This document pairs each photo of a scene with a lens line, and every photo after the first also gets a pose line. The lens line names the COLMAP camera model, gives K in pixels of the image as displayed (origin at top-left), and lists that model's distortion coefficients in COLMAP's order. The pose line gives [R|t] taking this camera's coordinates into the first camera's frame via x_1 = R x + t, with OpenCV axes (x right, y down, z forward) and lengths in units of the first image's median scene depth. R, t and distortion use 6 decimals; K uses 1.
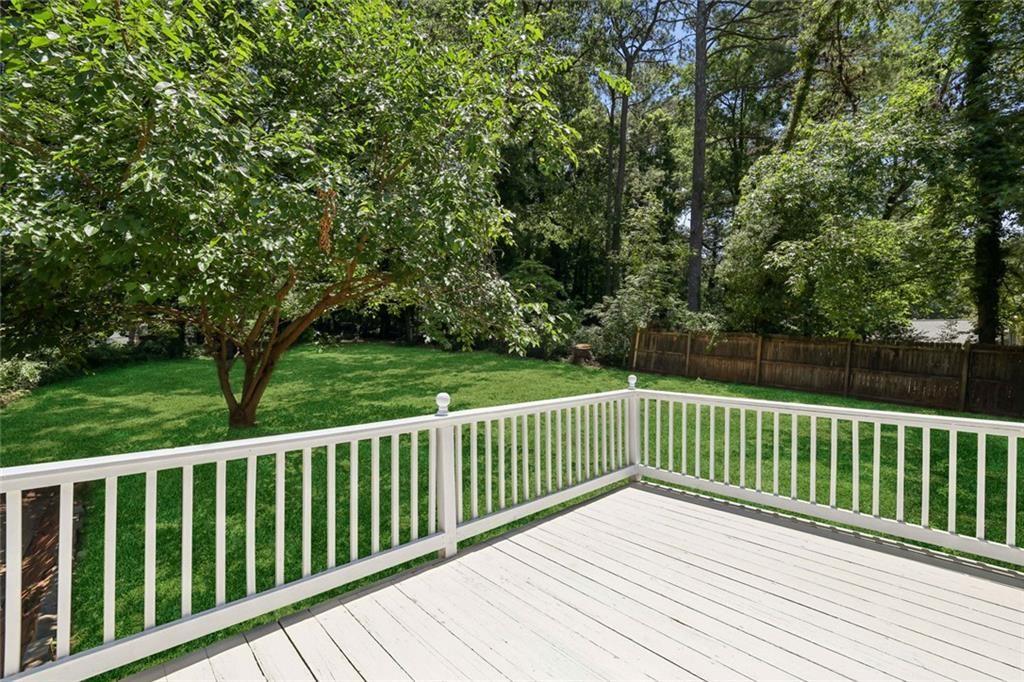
lens RADIAL K [[442.3, 0, 512.9], [0, 442.3, 340.2], [0, 0, 1]] dist [-0.024126, -0.000126]
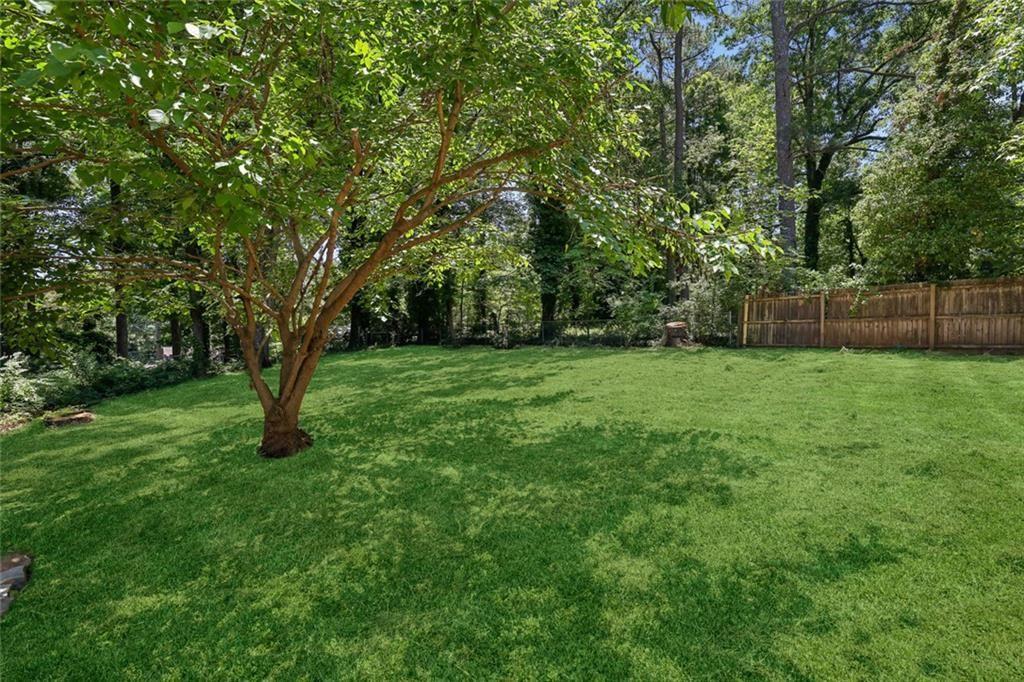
lens RADIAL K [[442.3, 0, 510.8], [0, 442.3, 343.8], [0, 0, 1]] dist [-0.024126, -0.000126]
pose [[0.996439, -0.067392, -0.050675, -0.136217], [0.066137, 0.997470, -0.026063, 0.063414], [0.052303, 0.022619, 0.998375, 0.205479]]
